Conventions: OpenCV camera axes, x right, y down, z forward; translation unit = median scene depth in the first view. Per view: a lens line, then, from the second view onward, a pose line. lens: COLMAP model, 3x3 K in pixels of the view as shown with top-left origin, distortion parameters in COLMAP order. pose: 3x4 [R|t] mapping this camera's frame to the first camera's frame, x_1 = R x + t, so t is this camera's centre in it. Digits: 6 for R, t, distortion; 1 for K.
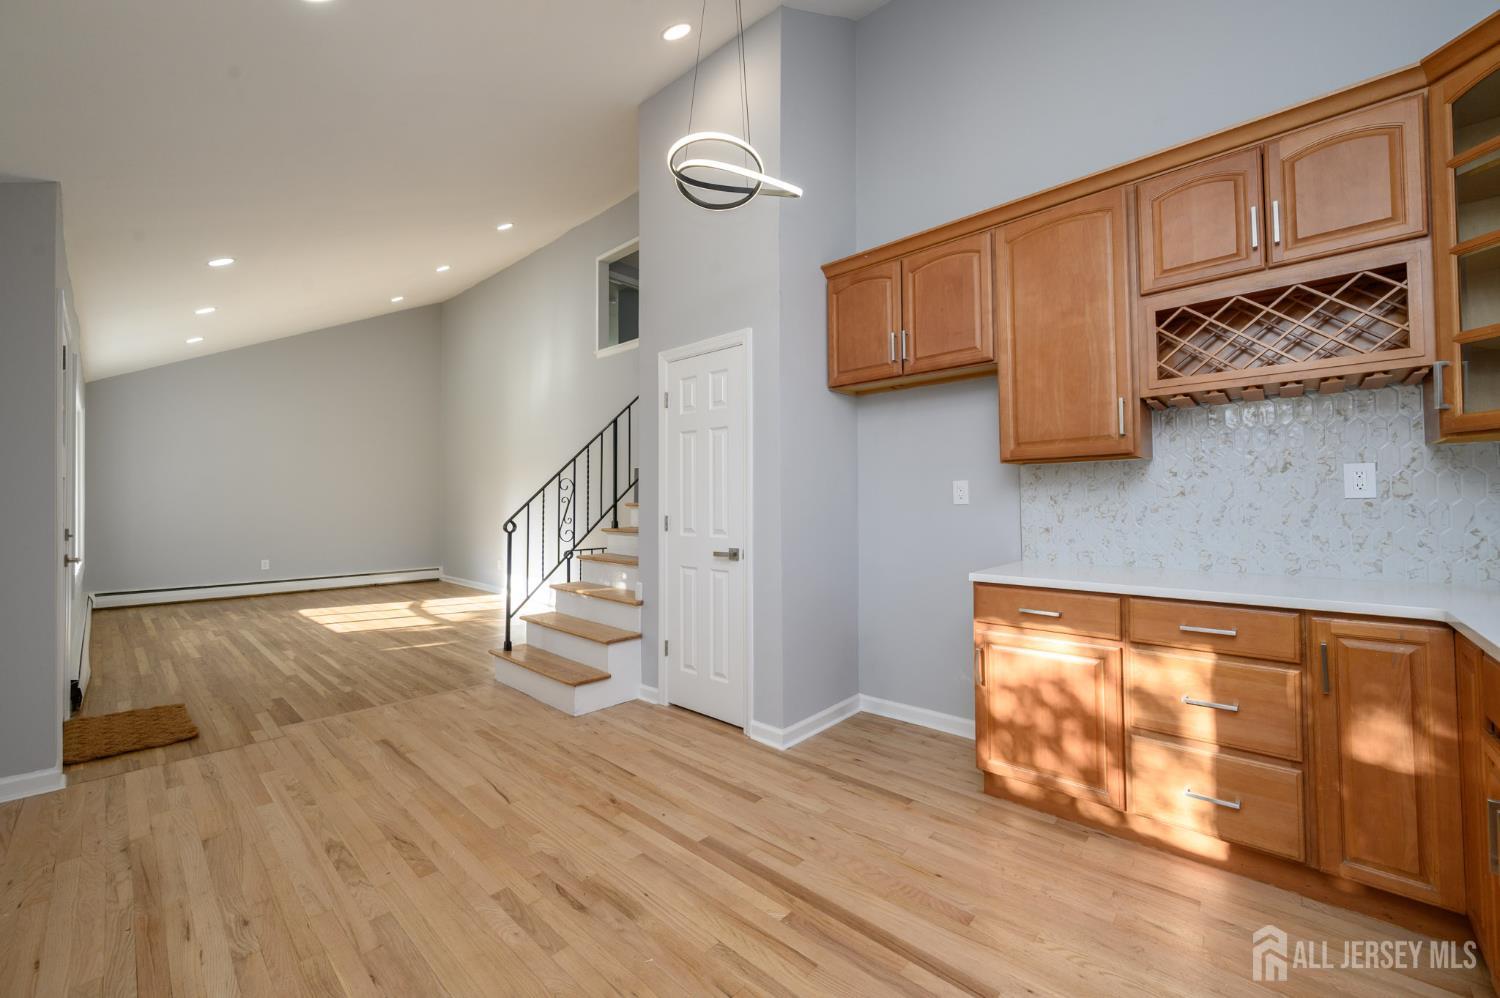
lens RADIAL K [[589.8, 0, 749.4], [0, 589.8, 494.7], [0, 0, 1]] dist [-0.000575, -0.000094]
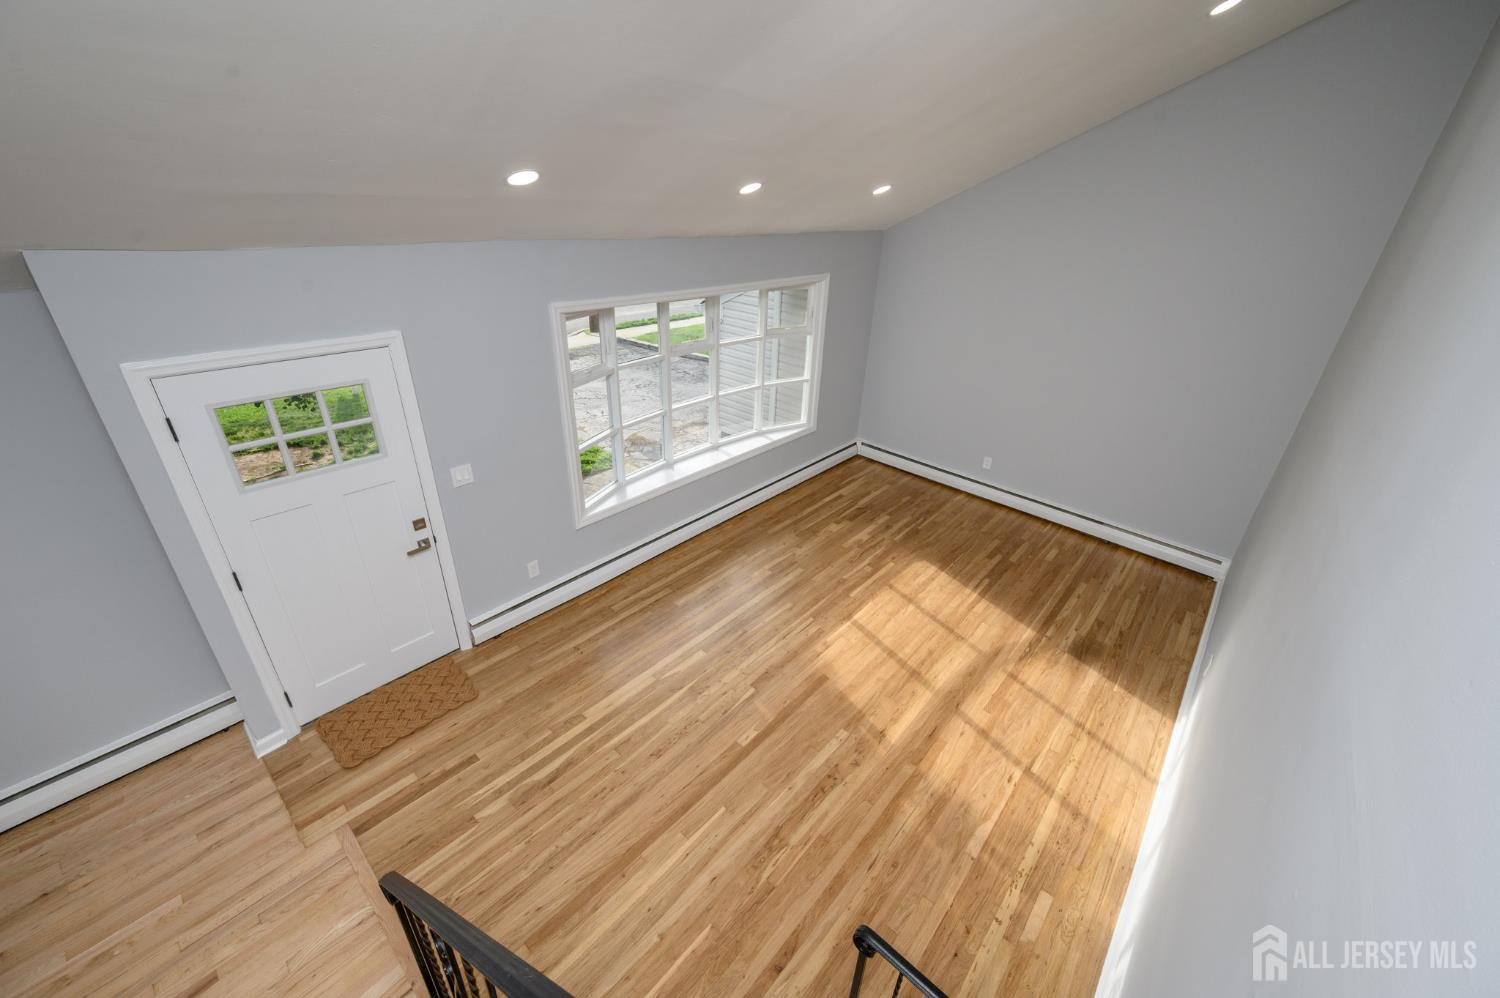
lens RADIAL K [[591.6, 0, 748.8], [0, 591.6, 489.8], [0, 0, 1]] dist [0.000235, 0.000048]
pose [[0.008966, 0.453414, -0.891255, -0.264066], [-0.024428, 0.891124, 0.453101, -0.652891], [0.999661, 0.017710, 0.019066, 2.069740]]
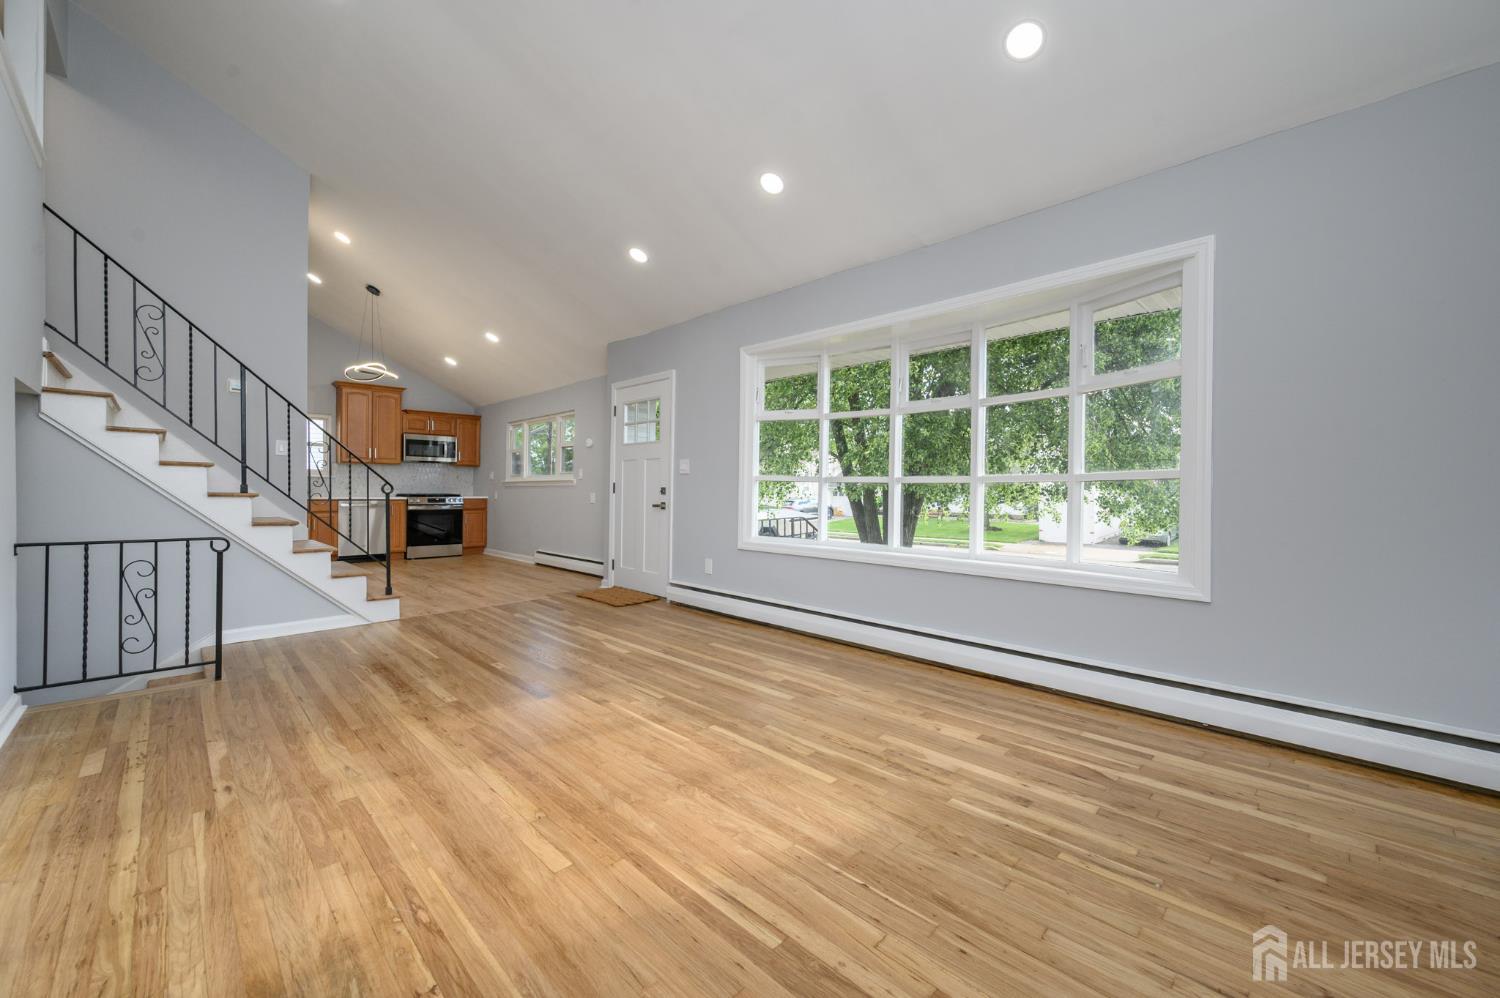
lens RADIAL K [[589.8, 0, 749.4], [0, 589.8, 494.7], [0, 0, 1]] dist [-0.000575, -0.000094]
pose [[-0.998373, -0.006410, 0.056655, -1.959437], [-0.006898, 0.999941, -0.008428, 0.120653], [-0.056598, -0.008805, -0.998358, 3.511749]]
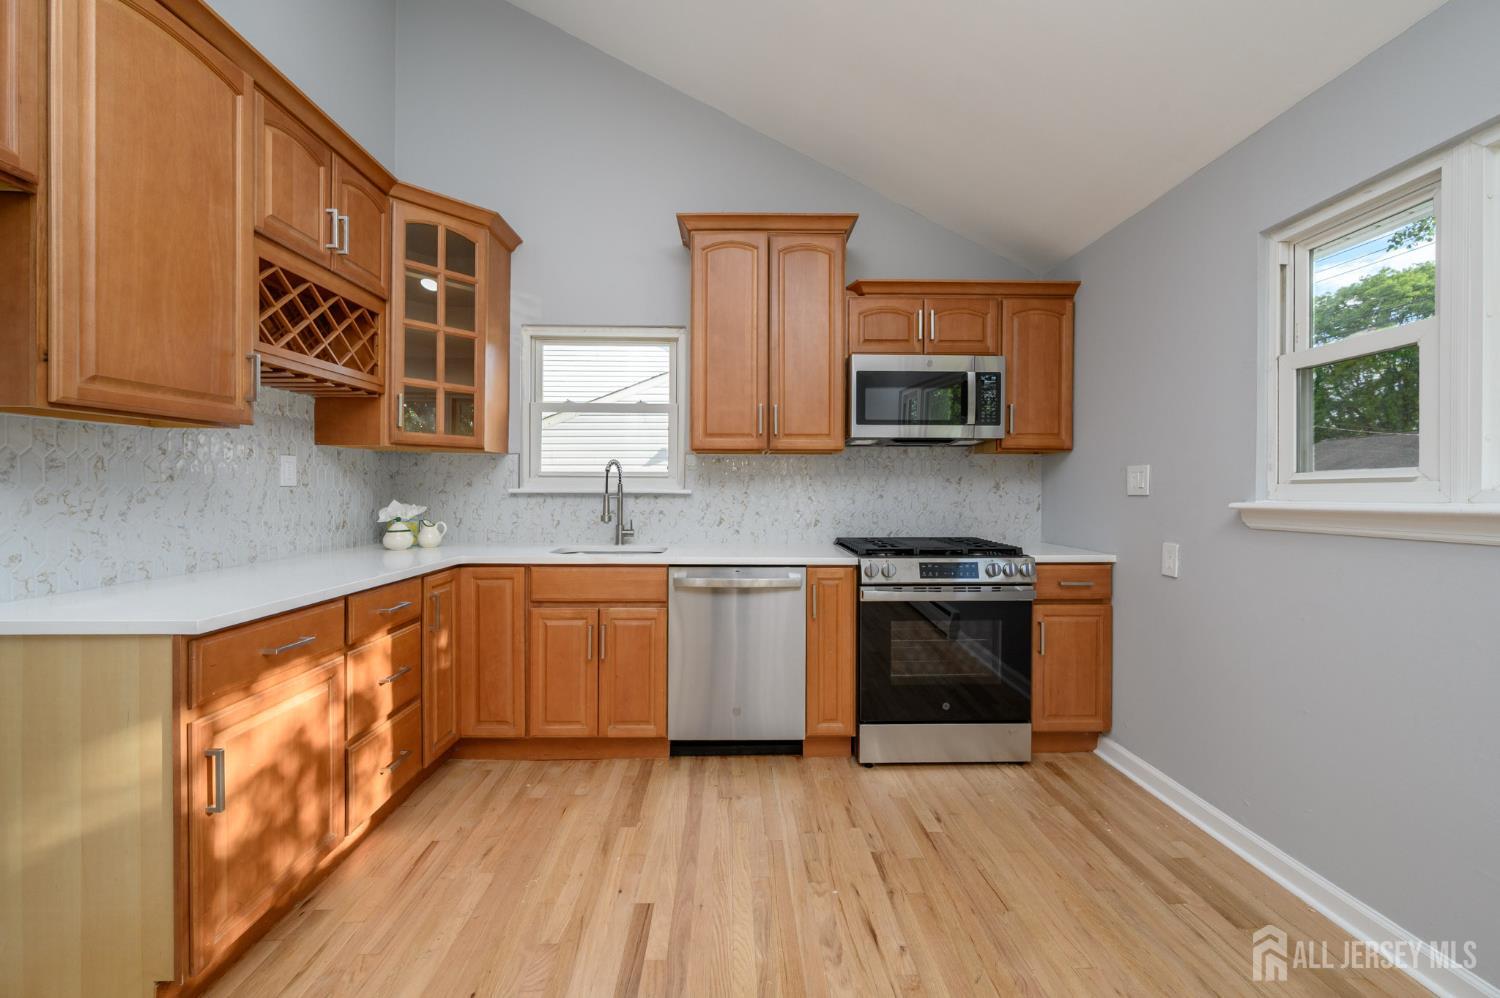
lens RADIAL K [[589.8, 0, 749.4], [0, 589.8, 494.7], [0, 0, 1]] dist [-0.000575, -0.000094]
pose [[-0.698435, -0.004052, 0.715662, -0.343671], [-0.011774, 0.999914, -0.005829, 0.016003], [-0.715577, -0.012498, -0.698422, 0.998324]]
